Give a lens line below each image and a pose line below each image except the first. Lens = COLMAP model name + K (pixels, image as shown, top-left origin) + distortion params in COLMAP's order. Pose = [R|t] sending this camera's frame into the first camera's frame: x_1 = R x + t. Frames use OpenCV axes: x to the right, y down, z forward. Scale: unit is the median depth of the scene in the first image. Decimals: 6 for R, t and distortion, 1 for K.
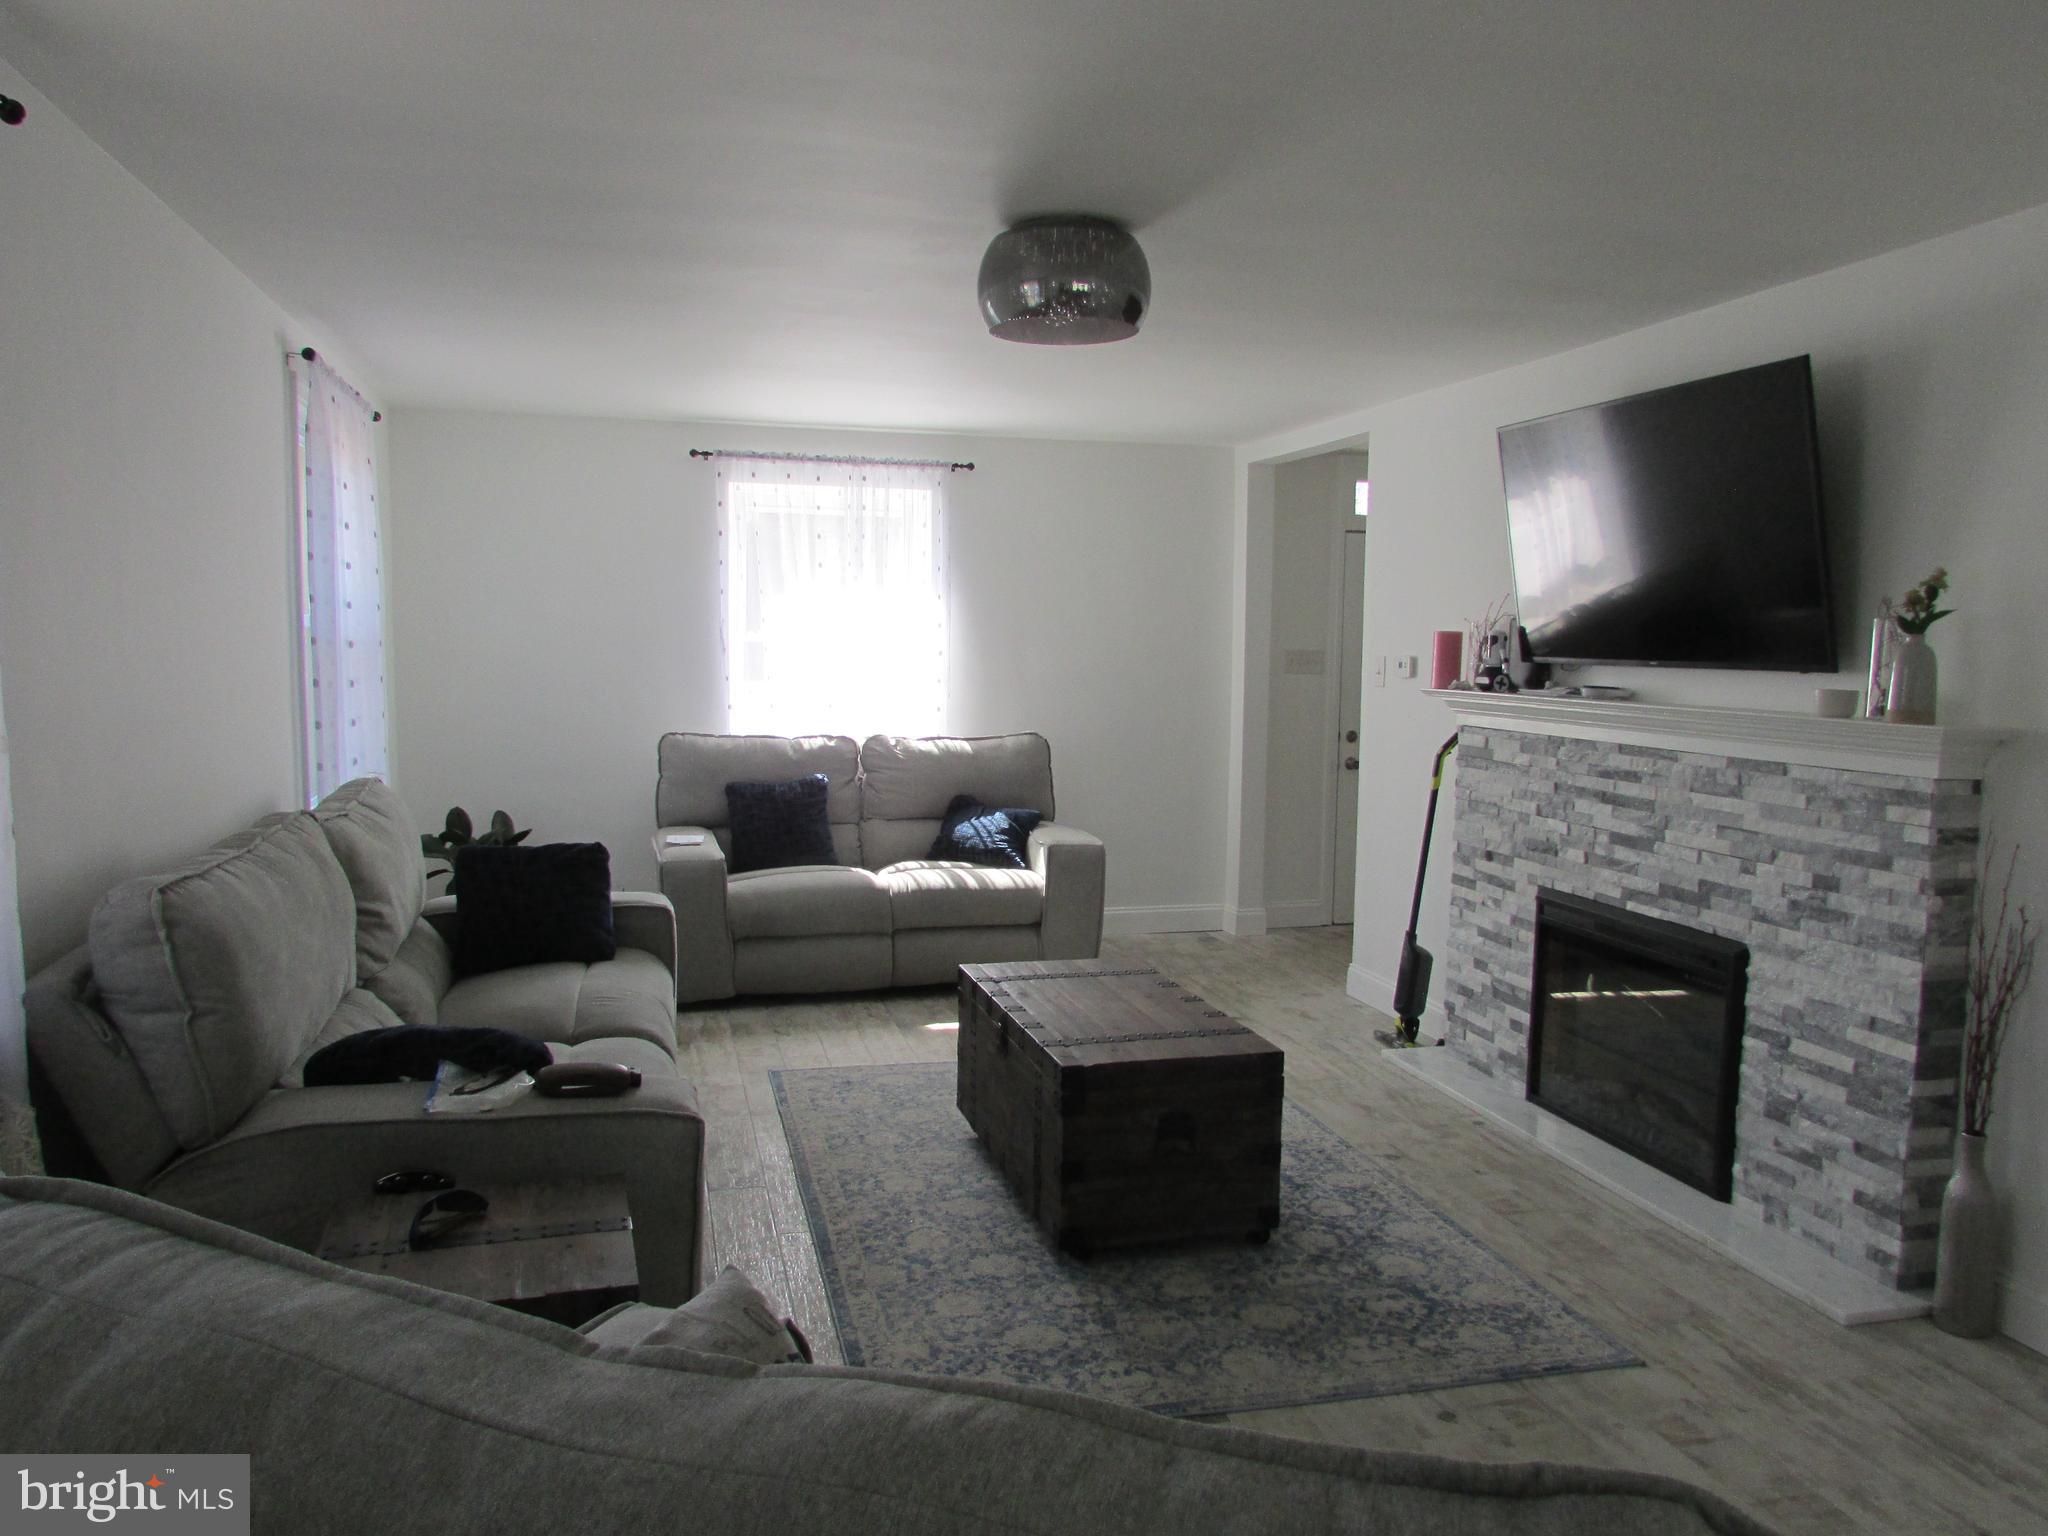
lens RADIAL K [[1458.7, 0, 1030.1], [0, 1458.7, 771.5], [0, 0, 1]] dist [-0.028005, 0.010678]
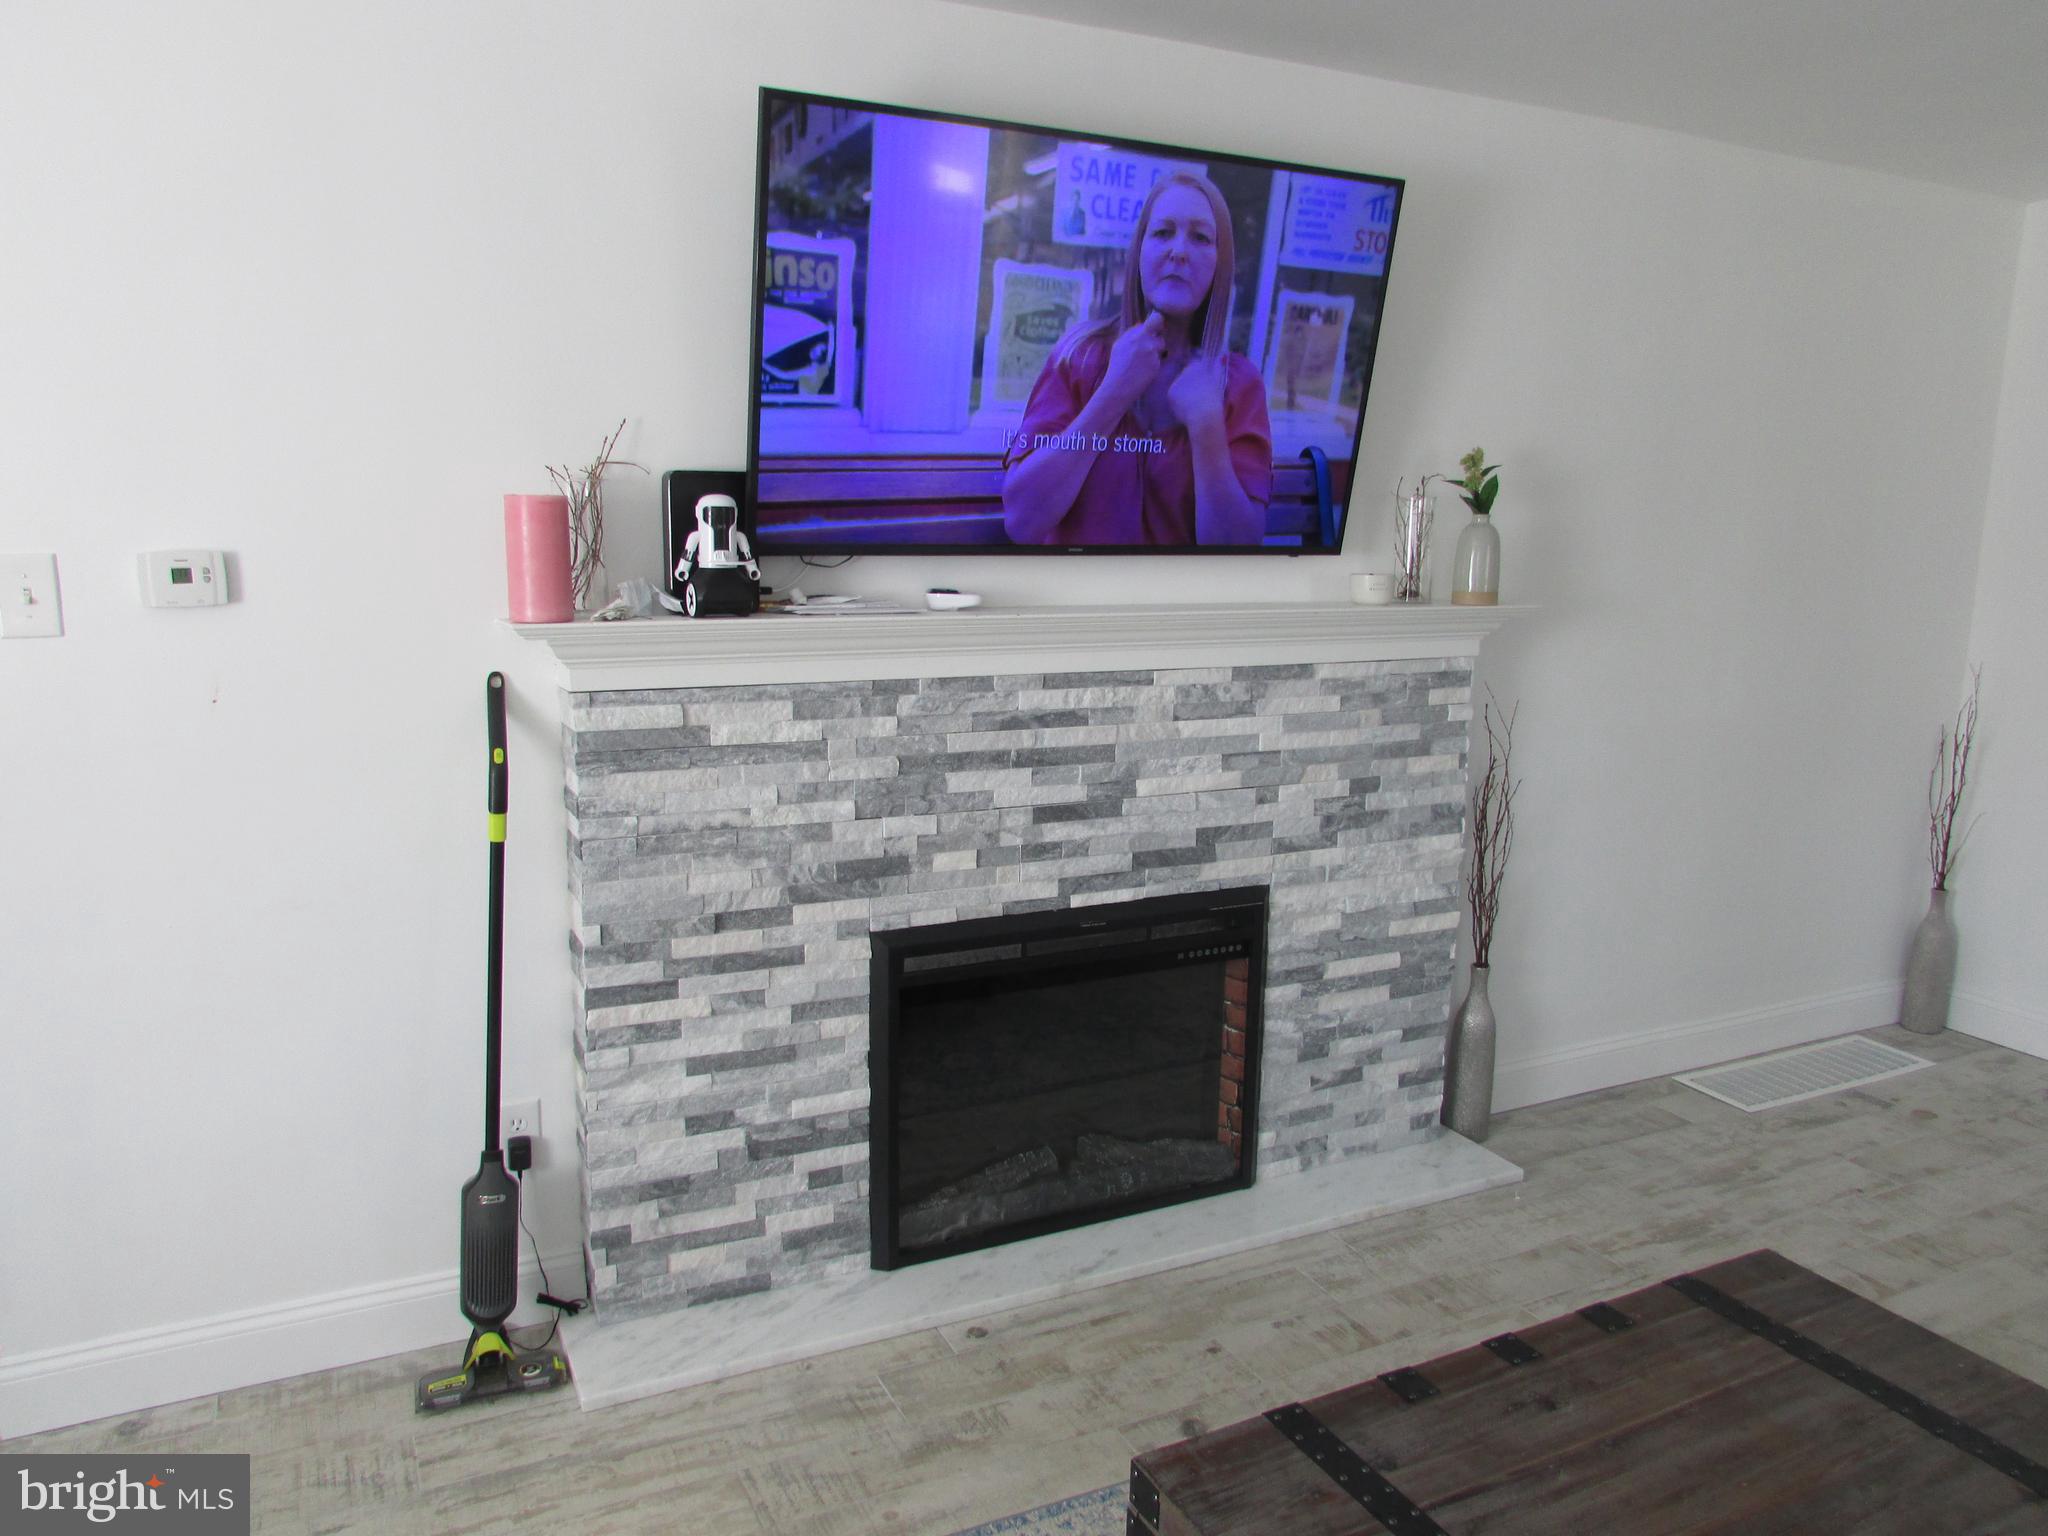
lens RADIAL K [[1458.7, 0, 1030.1], [0, 1458.7, 771.5], [0, 0, 1]] dist [-0.028005, 0.010678]
pose [[-0.199037, -0.198917, 0.959592, -0.257007], [0.068203, 0.973997, 0.216050, -0.127885], [-0.977616, 0.108449, -0.180295, 1.204575]]
